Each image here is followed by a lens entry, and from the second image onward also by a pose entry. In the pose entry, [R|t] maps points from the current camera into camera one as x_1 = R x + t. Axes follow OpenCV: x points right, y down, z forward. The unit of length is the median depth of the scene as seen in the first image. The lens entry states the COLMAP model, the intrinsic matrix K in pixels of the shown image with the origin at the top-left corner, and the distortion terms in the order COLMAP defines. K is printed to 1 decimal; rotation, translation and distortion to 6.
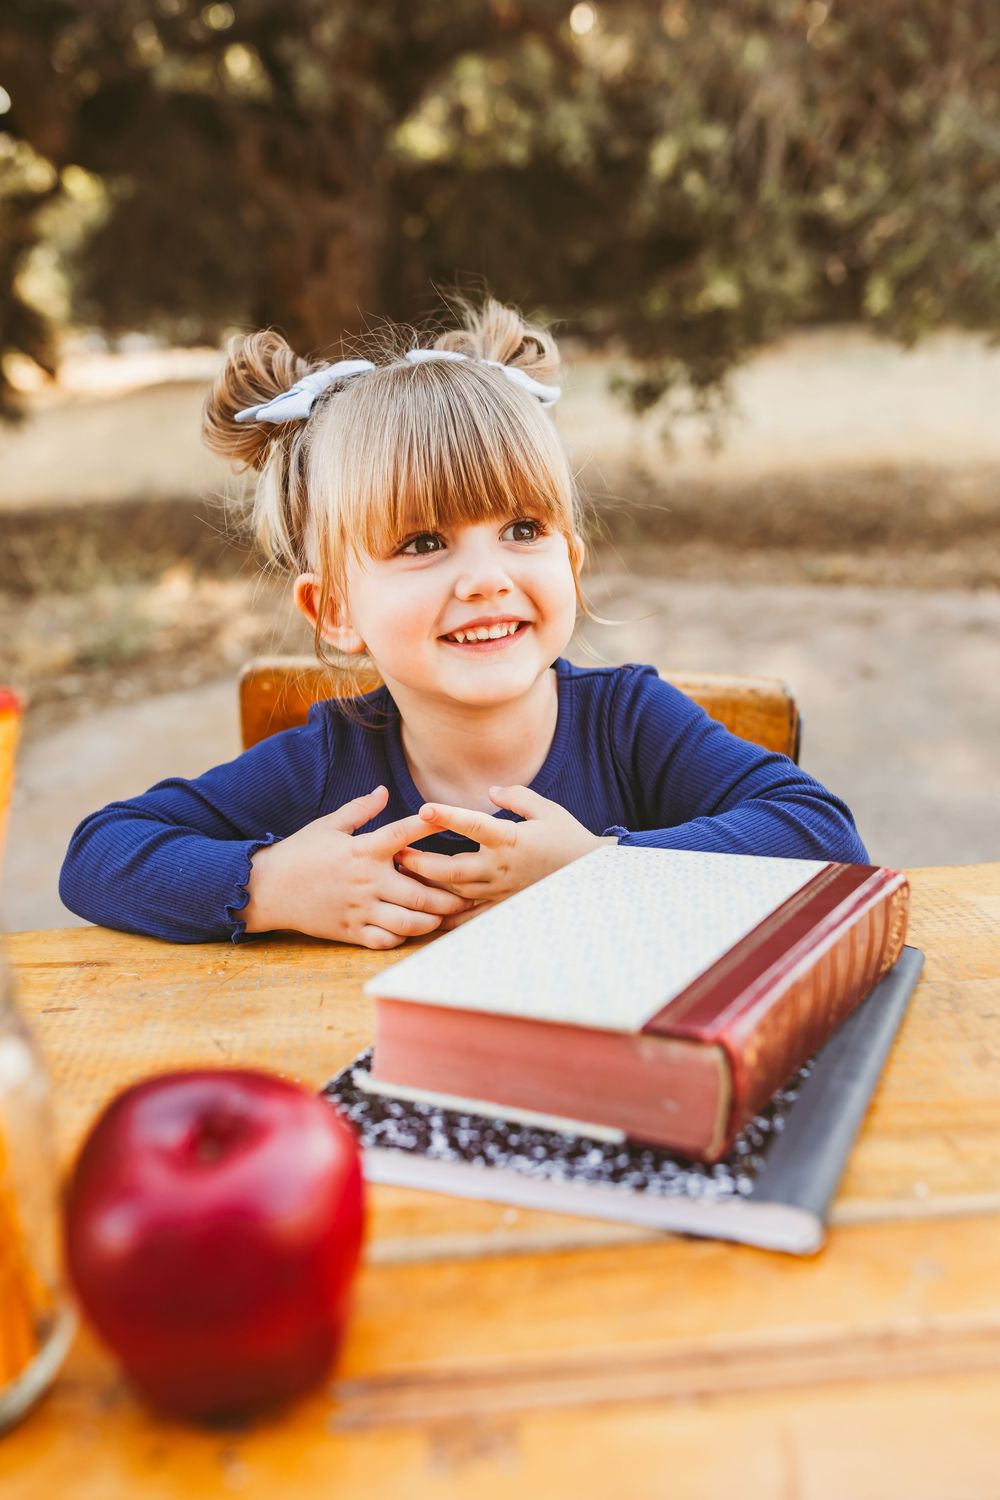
lens RADIAL K [[1436.6, 0, 501.4], [0, 1436.6, 758.8], [0, 0, 1]] dist [0.002056, 0.015065]
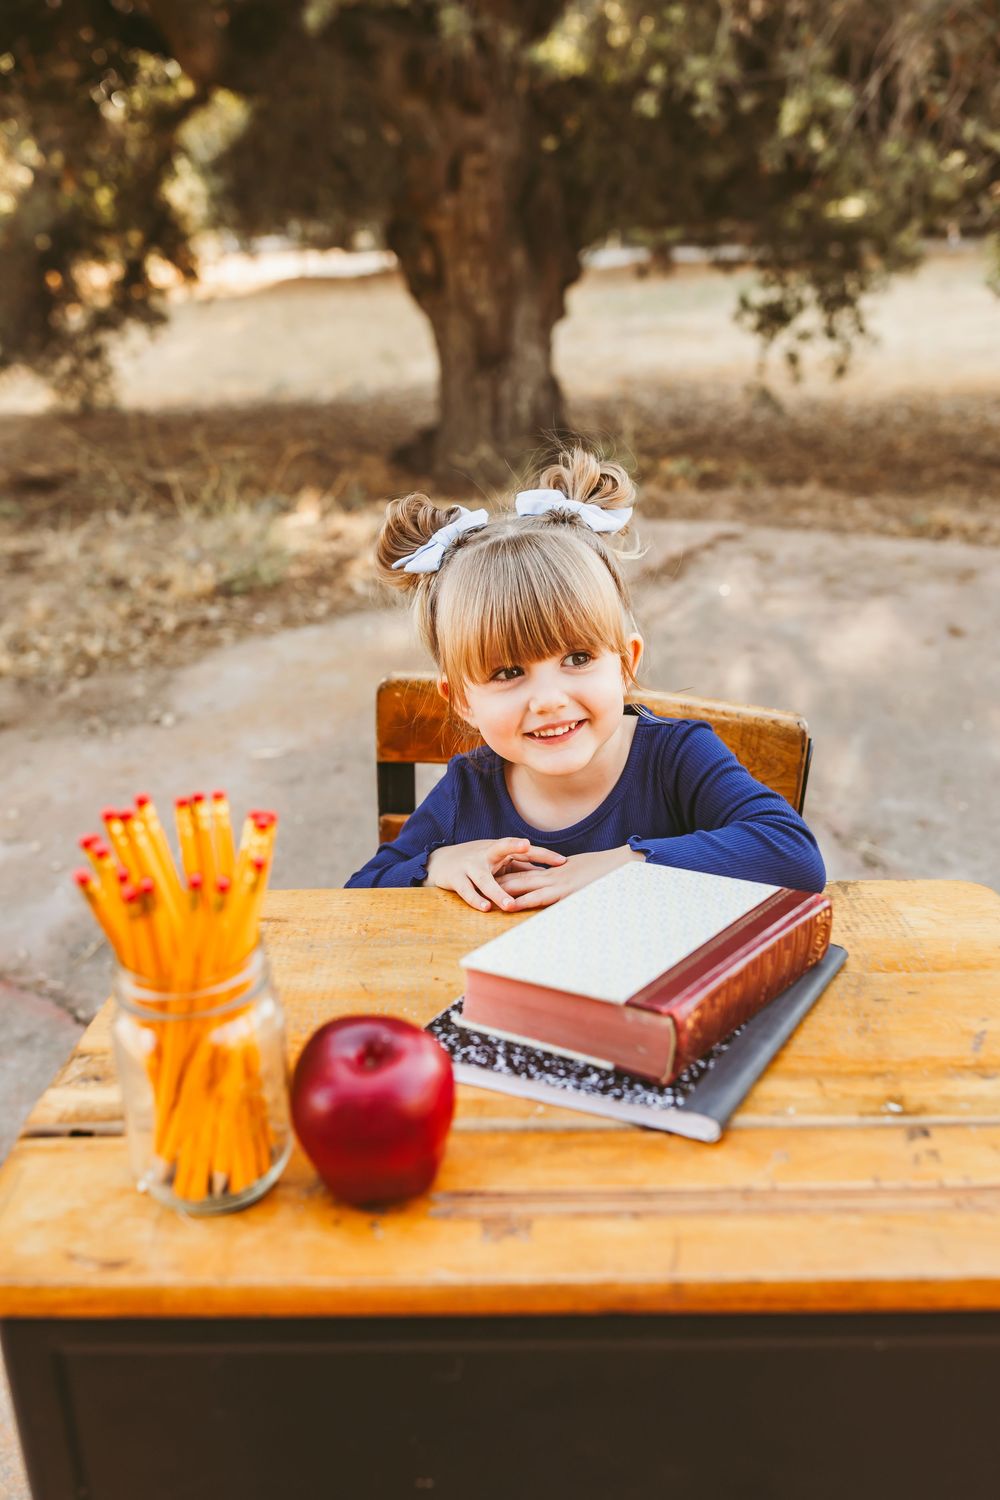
lens RADIAL K [[1432.9, 0, 489.4], [0, 1432.9, 746.5], [0, 0, 1]] dist [-0.004788, -0.018750]
pose [[0.995250, 0.048019, -0.084686, 0.058653], [-0.043004, 0.997267, 0.060083, -0.171160], [0.087339, -0.056156, 0.994595, -0.546202]]
